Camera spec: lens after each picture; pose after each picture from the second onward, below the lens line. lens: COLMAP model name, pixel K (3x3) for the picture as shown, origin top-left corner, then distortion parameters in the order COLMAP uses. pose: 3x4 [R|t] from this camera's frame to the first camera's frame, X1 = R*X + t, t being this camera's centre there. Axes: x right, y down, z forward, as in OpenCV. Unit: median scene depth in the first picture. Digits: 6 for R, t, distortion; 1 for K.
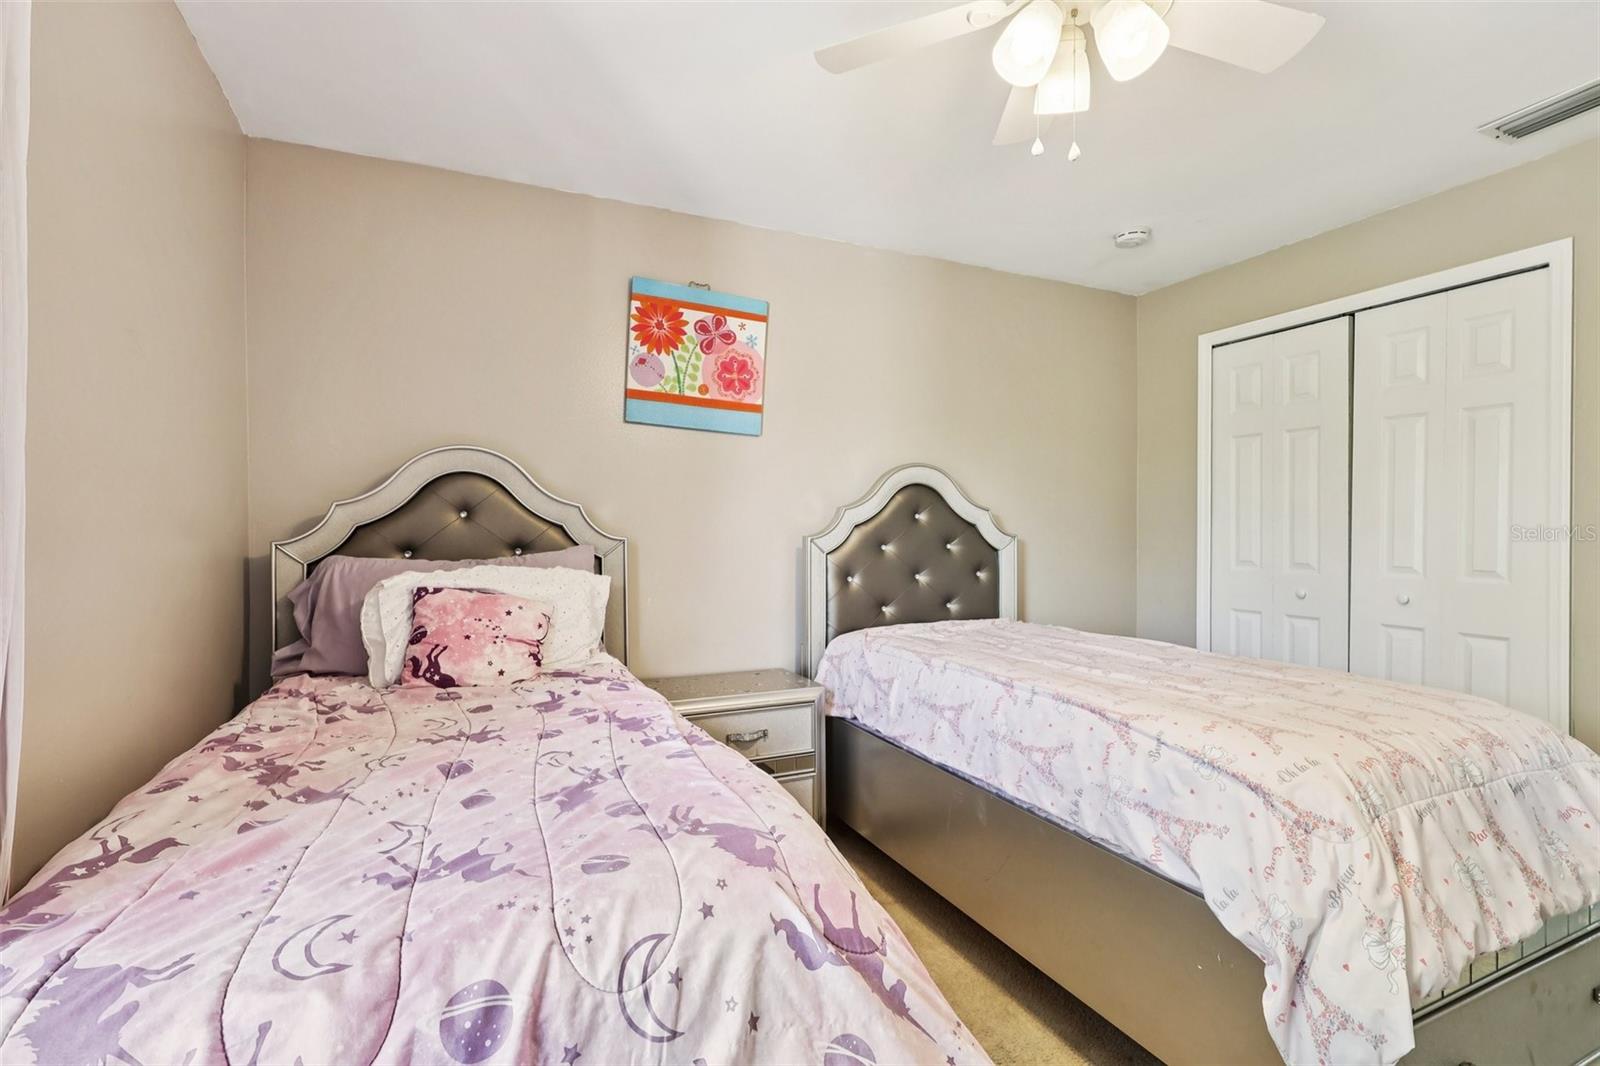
lens RADIAL K [[738.2, 0, 798.7], [0, 738.2, 531.6], [0, 0, 1]] dist [-0.007735, 0.000990]
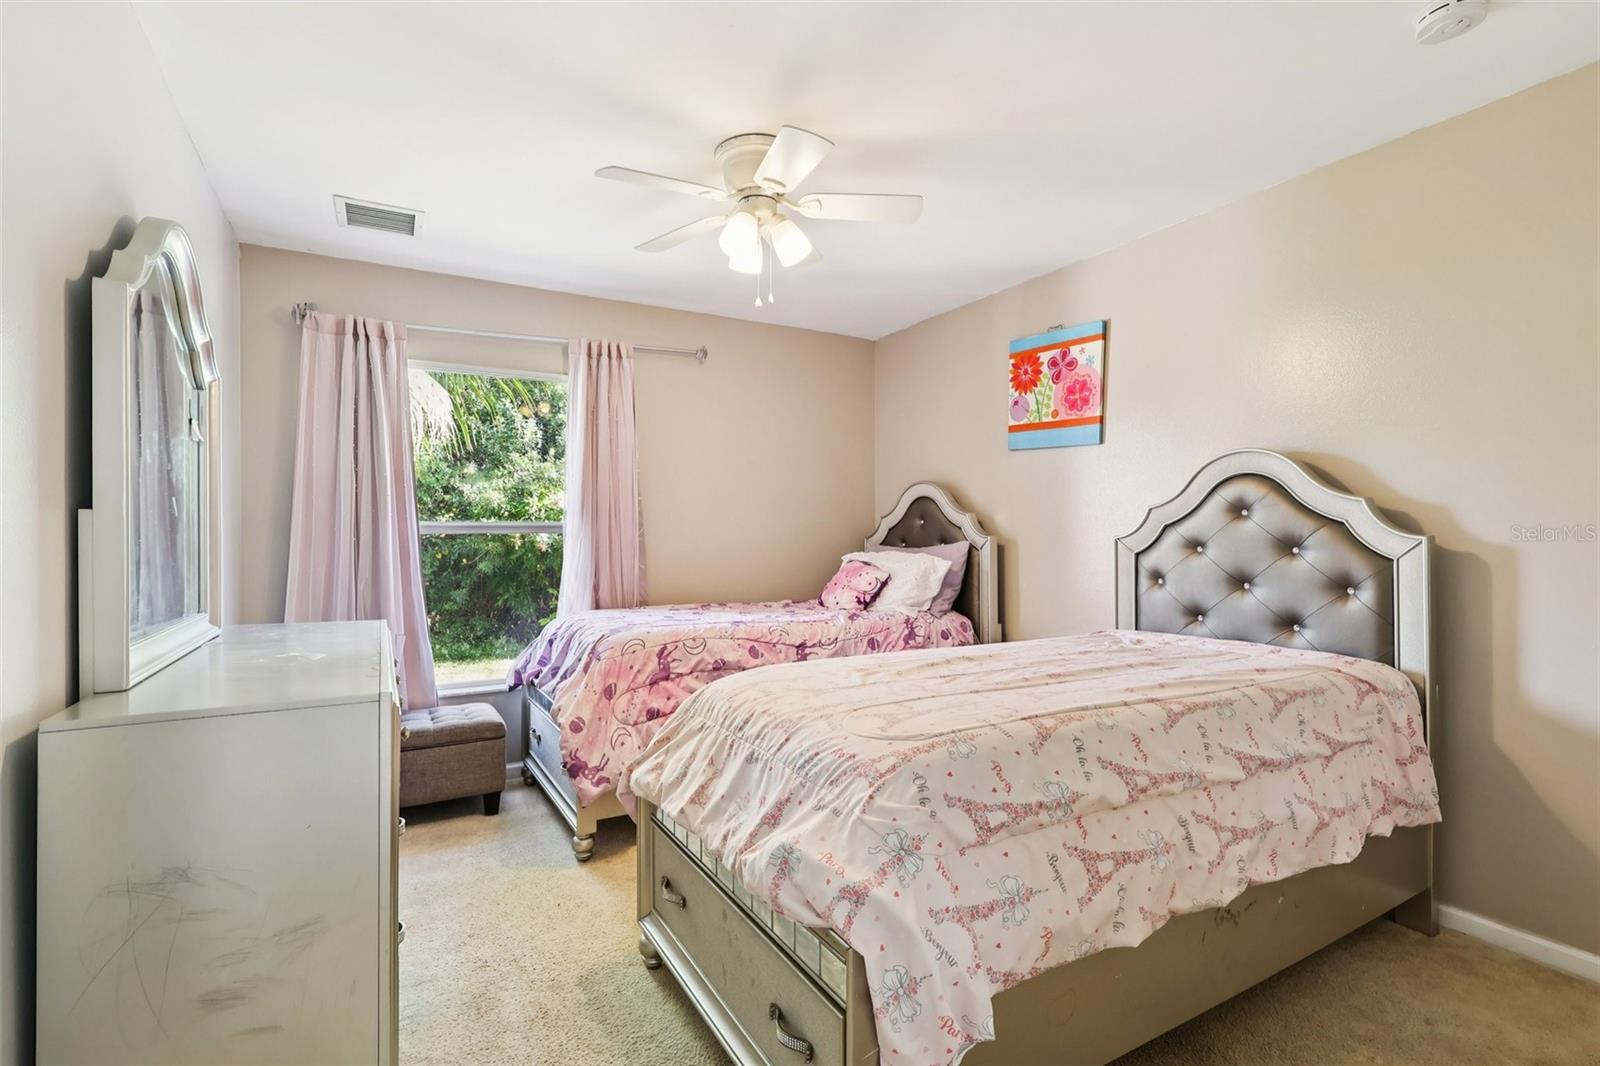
lens RADIAL K [[738.2, 0, 792.8], [0, 738.2, 532.6], [0, 0, 1]] dist [-0.007735, 0.000990]
pose [[0.076928, 0.002178, -0.997034, 1.044168], [-0.000943, 0.999997, 0.002111, -0.000259], [0.997036, 0.000778, 0.076930, 0.480098]]
